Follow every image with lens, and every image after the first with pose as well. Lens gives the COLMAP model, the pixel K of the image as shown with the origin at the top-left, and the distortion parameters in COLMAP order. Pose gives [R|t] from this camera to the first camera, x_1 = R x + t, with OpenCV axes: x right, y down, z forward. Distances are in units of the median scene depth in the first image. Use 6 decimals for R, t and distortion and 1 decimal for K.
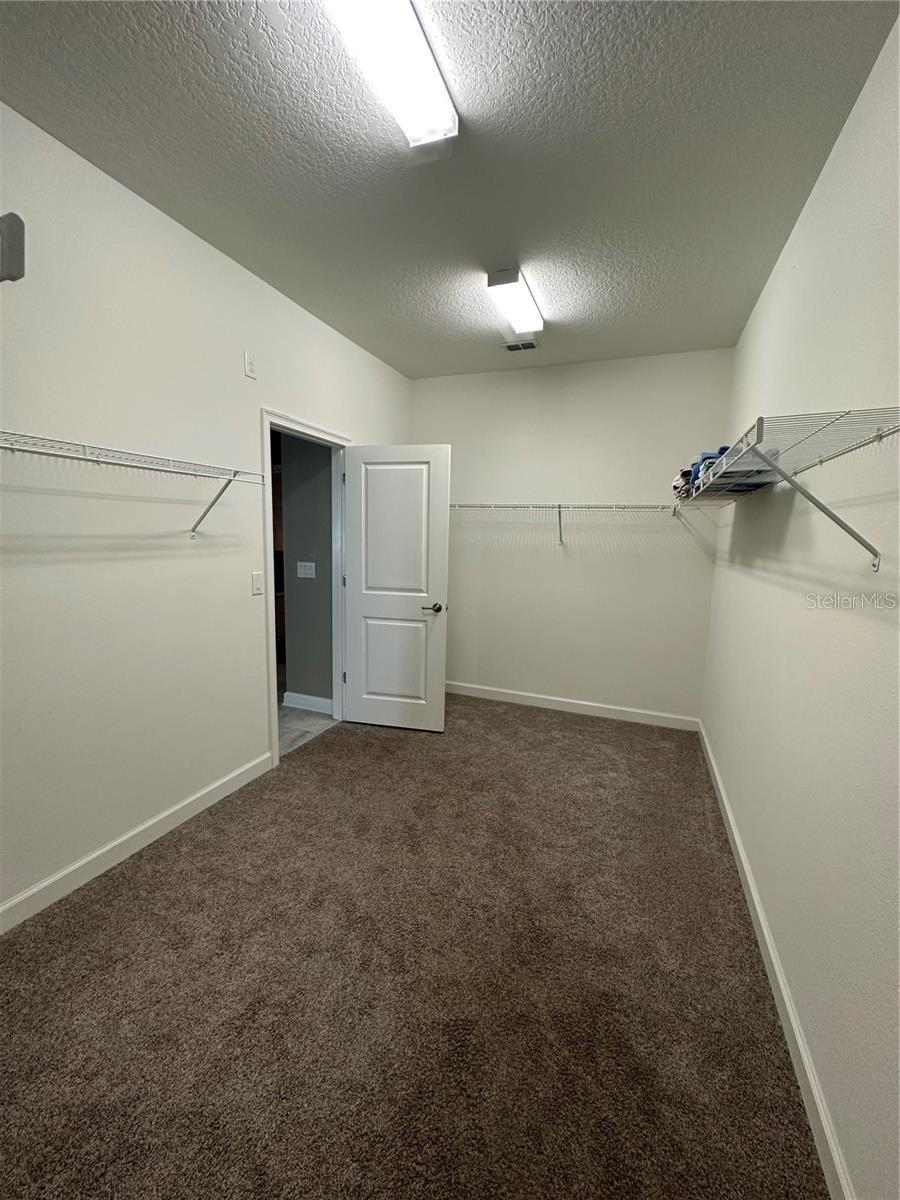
lens RADIAL K [[479.4, 0, 450.3], [0, 479.4, 594.9], [0, 0, 1]] dist [-0.000953, 0.000808]
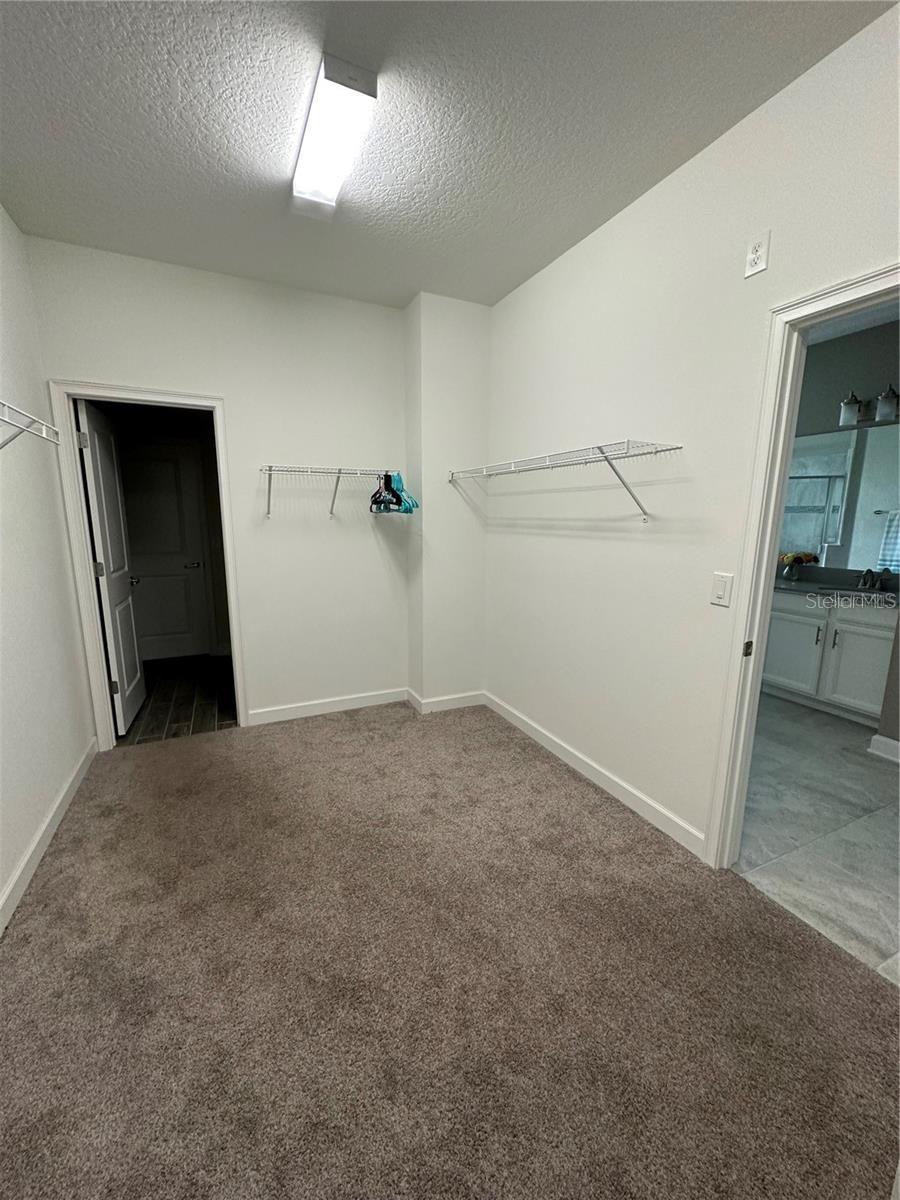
lens RADIAL K [[479.4, 0, 450.3], [0, 479.4, 594.9], [0, 0, 1]] dist [-0.000953, 0.000808]
pose [[-0.682956, 0.091440, -0.724714, 0.482964], [-0.112123, 0.967253, 0.227705, -0.173213], [0.721803, 0.236770, -0.650338, 1.572663]]
